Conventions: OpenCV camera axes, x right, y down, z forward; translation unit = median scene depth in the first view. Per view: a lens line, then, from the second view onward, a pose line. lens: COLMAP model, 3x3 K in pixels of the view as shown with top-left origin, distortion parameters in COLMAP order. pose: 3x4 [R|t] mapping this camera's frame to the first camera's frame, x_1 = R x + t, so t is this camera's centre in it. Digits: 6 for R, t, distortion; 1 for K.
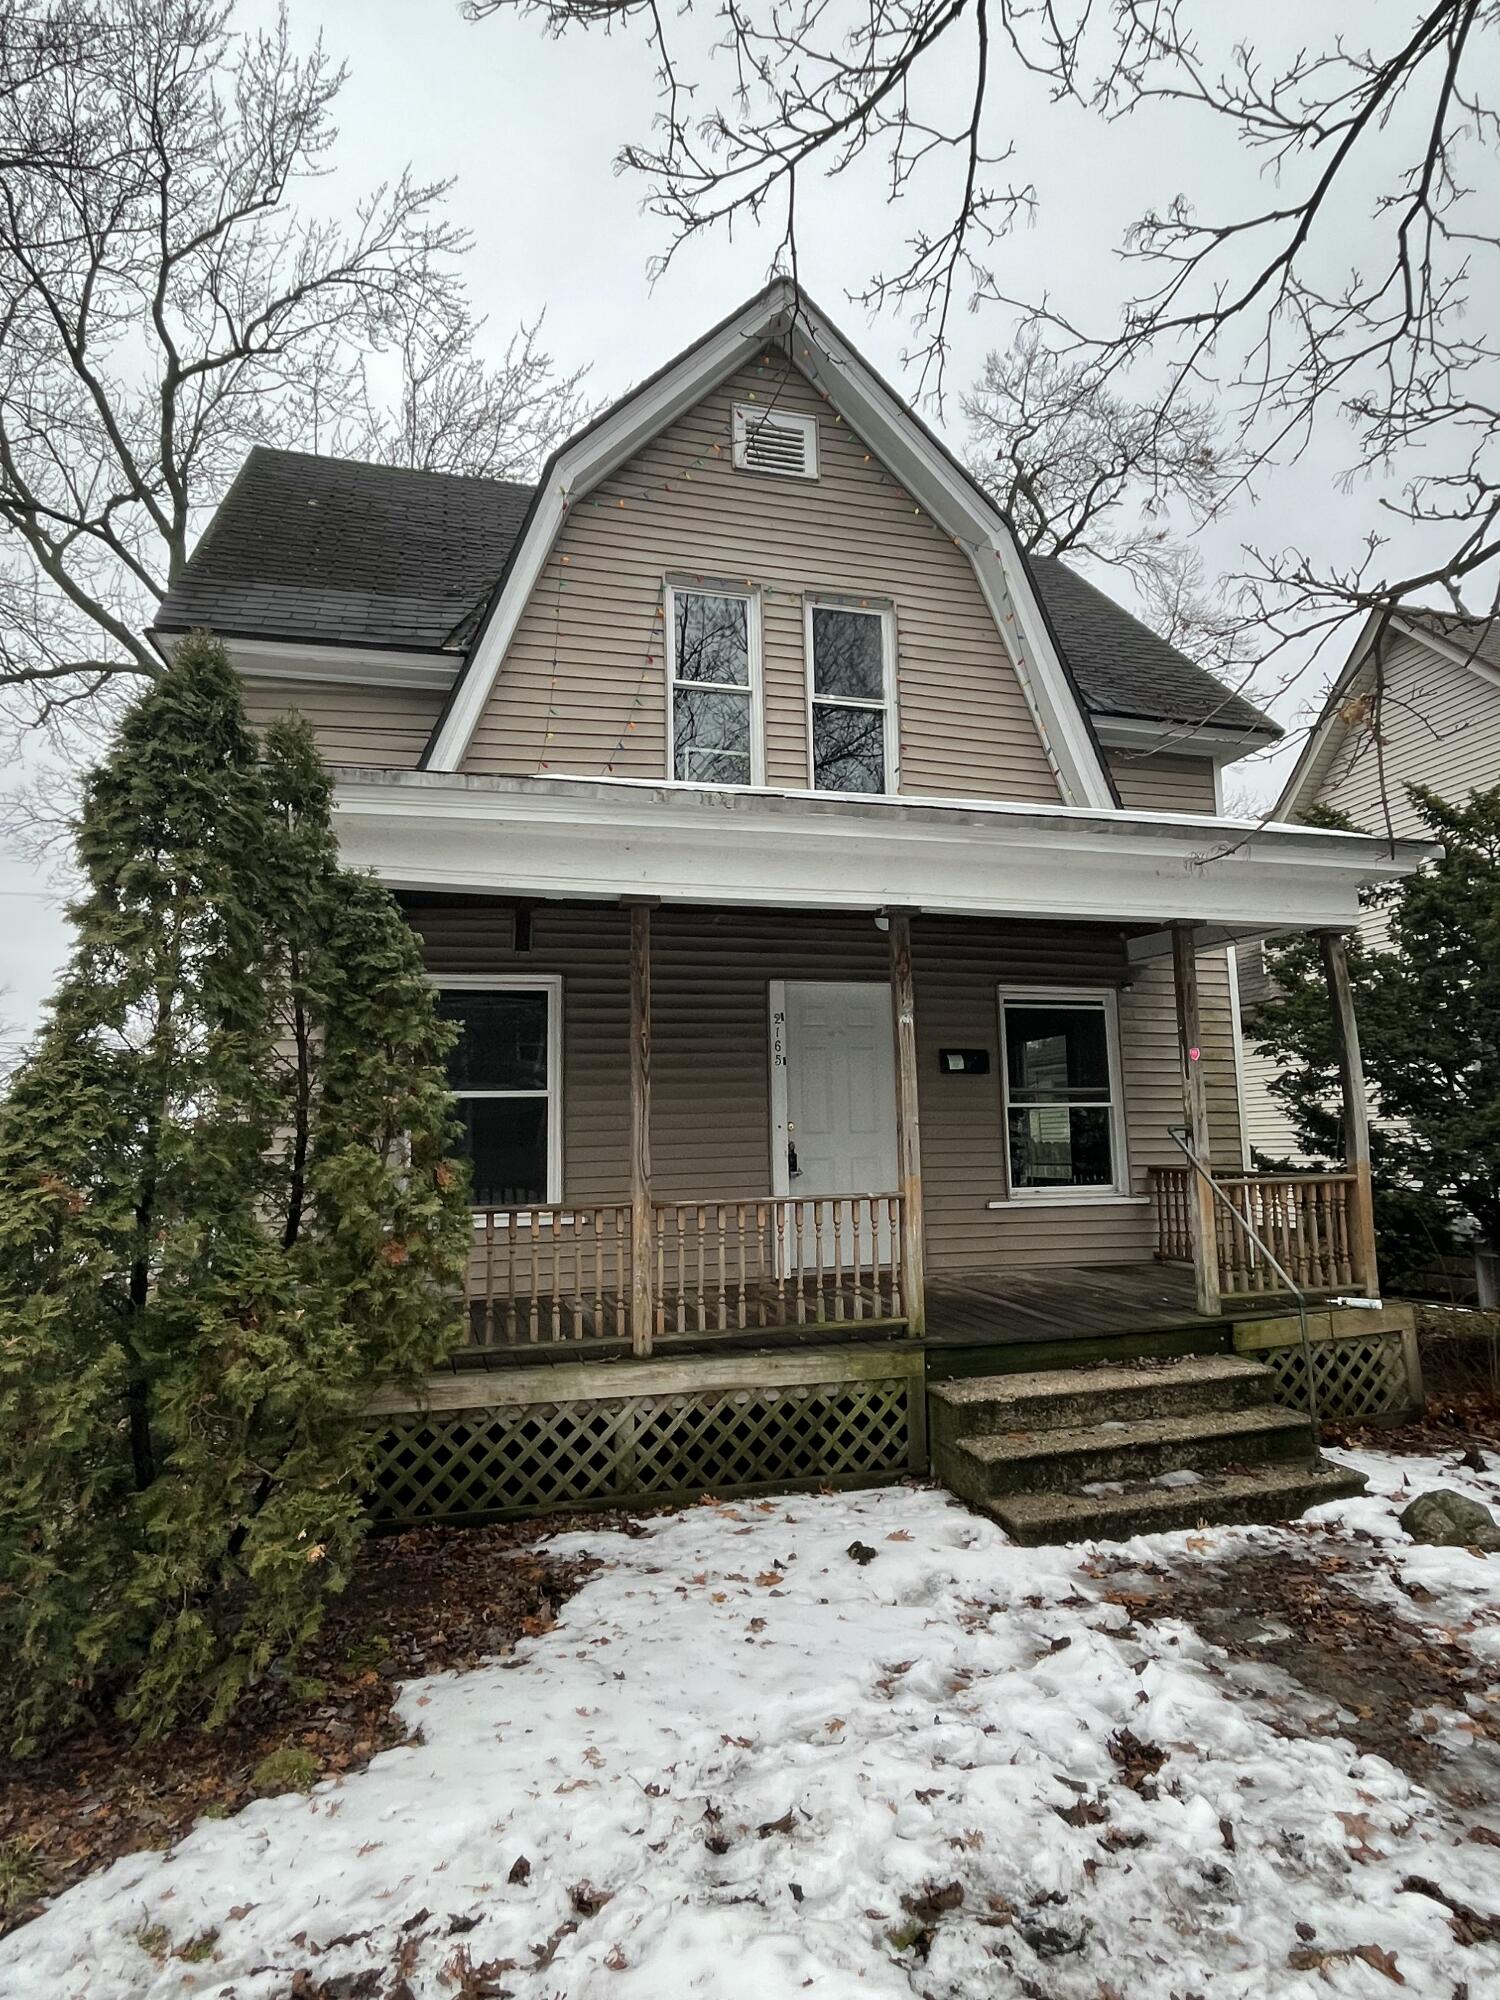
lens RADIAL K [[1108.4, 0, 748.3], [0, 1108.4, 1001.2], [0, 0, 1]] dist [-0.004622, 0.000392]
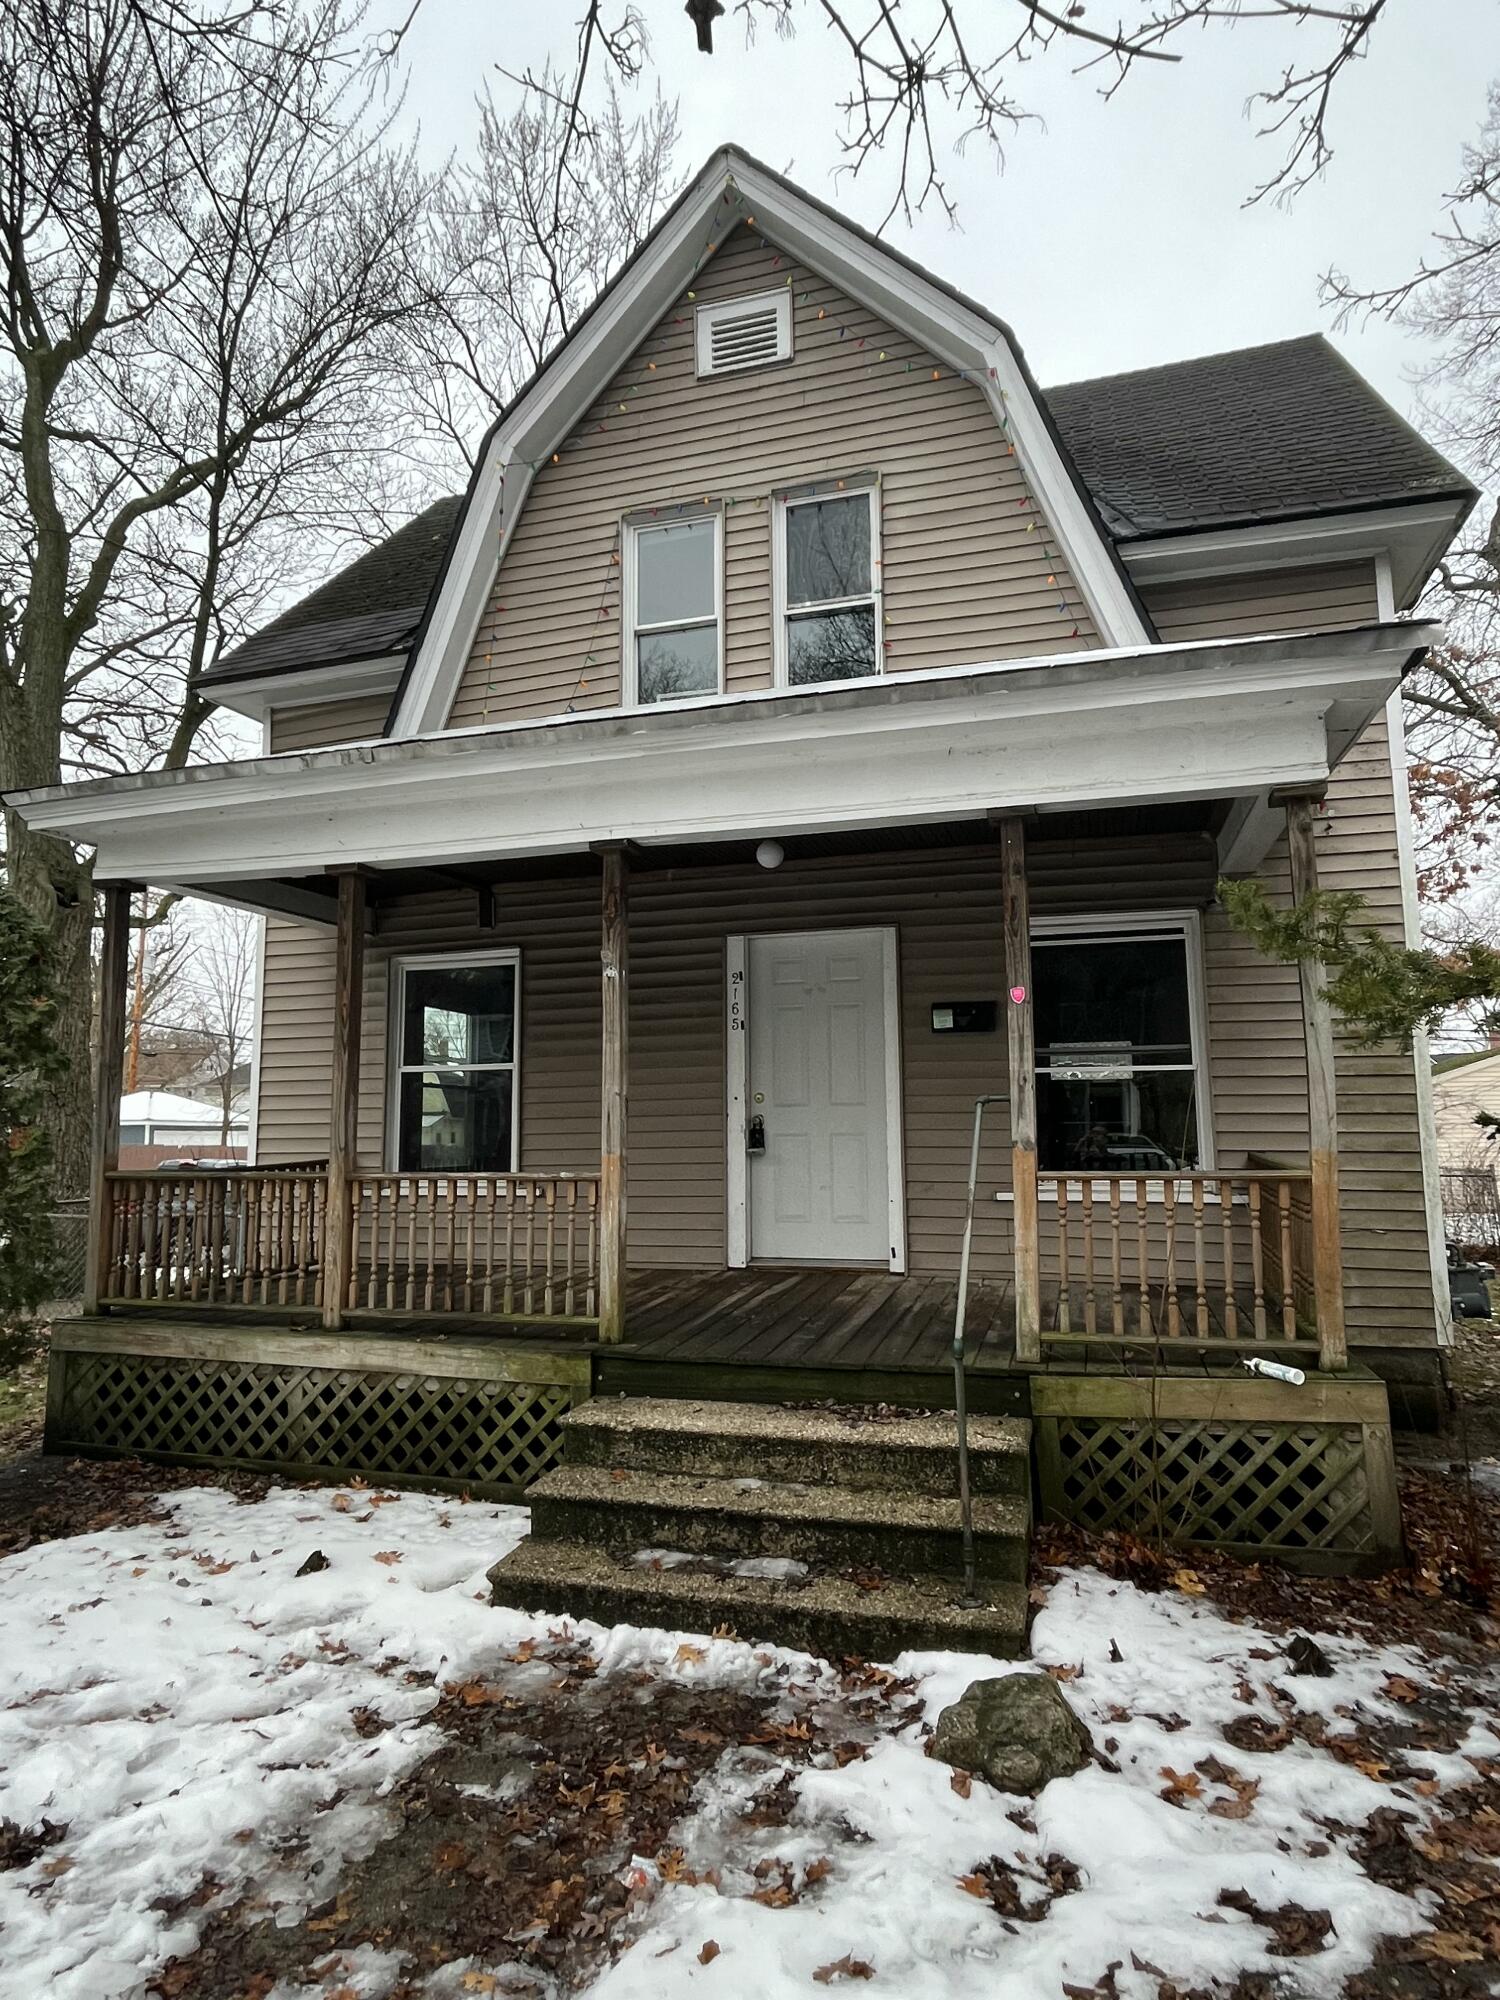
lens RADIAL K [[1108.4, 0, 749.8], [0, 1108.4, 1000.0], [0, 0, 1]] dist [-0.004622, 0.000392]
pose [[0.848774, -0.048864, -0.526492, 0.763825], [0.061360, 0.998096, 0.006287, 0.042670], [0.525183, -0.037642, 0.850157, 0.361817]]
